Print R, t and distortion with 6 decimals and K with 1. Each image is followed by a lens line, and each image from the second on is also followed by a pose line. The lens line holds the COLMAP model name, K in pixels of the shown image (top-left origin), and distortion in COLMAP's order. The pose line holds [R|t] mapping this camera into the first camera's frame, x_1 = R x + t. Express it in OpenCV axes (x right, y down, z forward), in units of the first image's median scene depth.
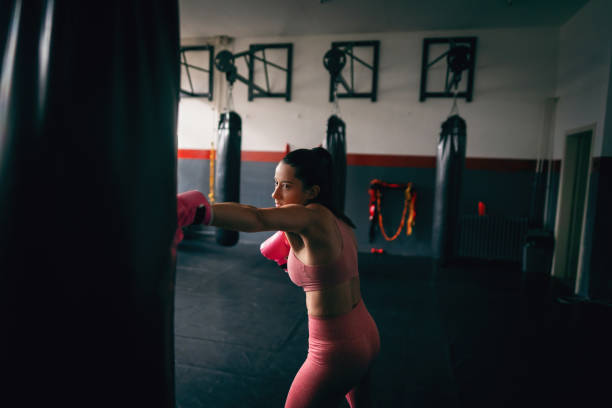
lens RADIAL K [[412.2, 0, 311.3], [0, 412.2, 205.3], [0, 0, 1]] dist [0.002062, 0.001245]
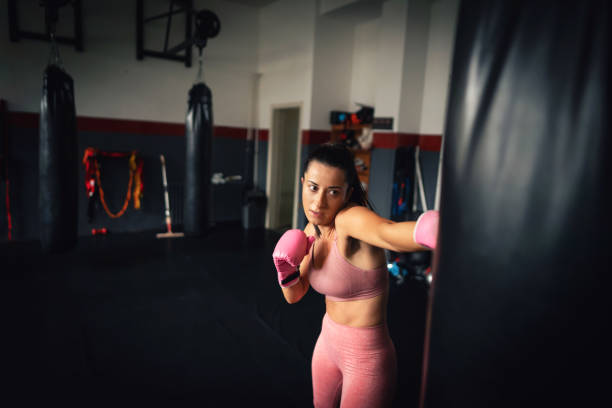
lens RADIAL K [[412.2, 0, 311.3], [0, 412.2, 205.3], [0, 0, 1]] dist [0.002062, 0.001245]
pose [[0.673951, -0.116554, 0.729524, -0.194229], [0.040085, 0.991791, 0.121424, -0.035602], [-0.737688, -0.052591, 0.673090, 0.119976]]
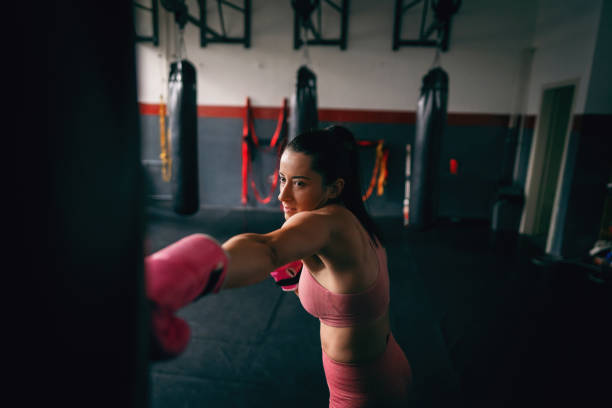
lens RADIAL K [[412.2, 0, 311.3], [0, 412.2, 205.3], [0, 0, 1]] dist [0.002062, 0.001245]
pose [[0.993107, -0.028351, 0.113732, -0.034800], [0.014426, 0.992495, 0.121434, -0.027043], [-0.116321, -0.118956, 0.986062, 0.085871]]
